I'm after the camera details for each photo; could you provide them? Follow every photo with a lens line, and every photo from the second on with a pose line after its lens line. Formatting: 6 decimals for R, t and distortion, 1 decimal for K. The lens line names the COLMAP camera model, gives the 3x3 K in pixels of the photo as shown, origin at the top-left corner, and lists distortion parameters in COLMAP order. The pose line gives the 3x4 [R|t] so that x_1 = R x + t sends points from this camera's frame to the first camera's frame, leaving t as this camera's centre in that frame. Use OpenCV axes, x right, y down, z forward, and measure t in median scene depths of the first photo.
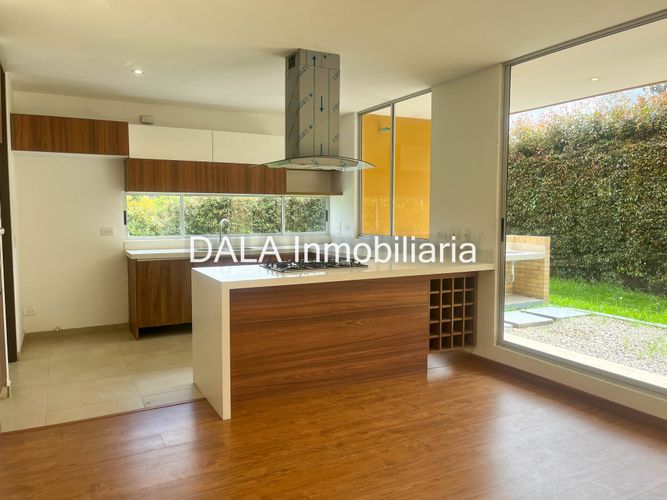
lens RADIAL K [[513.9, 0, 329.2], [0, 513.9, 250.3], [0, 0, 1]] dist [0.063745, -0.070632]
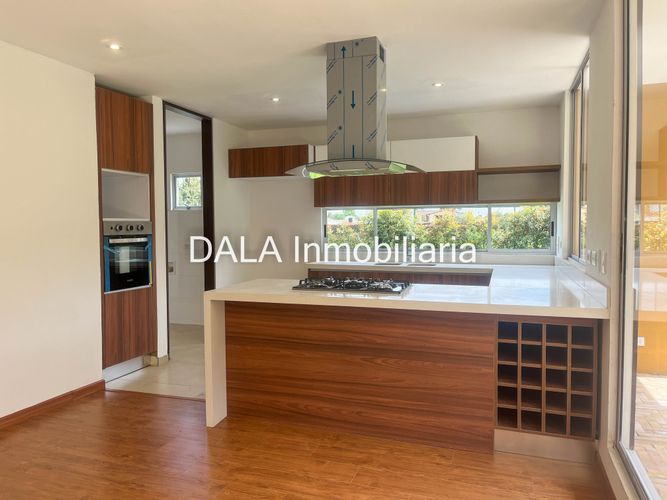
lens RADIAL K [[513.9, 0, 329.2], [0, 513.9, 250.3], [0, 0, 1]] dist [0.063745, -0.070632]
pose [[0.677536, 0.030396, -0.734861, 0.588066], [-0.049605, 0.998759, -0.004423, -0.025021], [0.733815, 0.039450, 0.678203, 0.386478]]
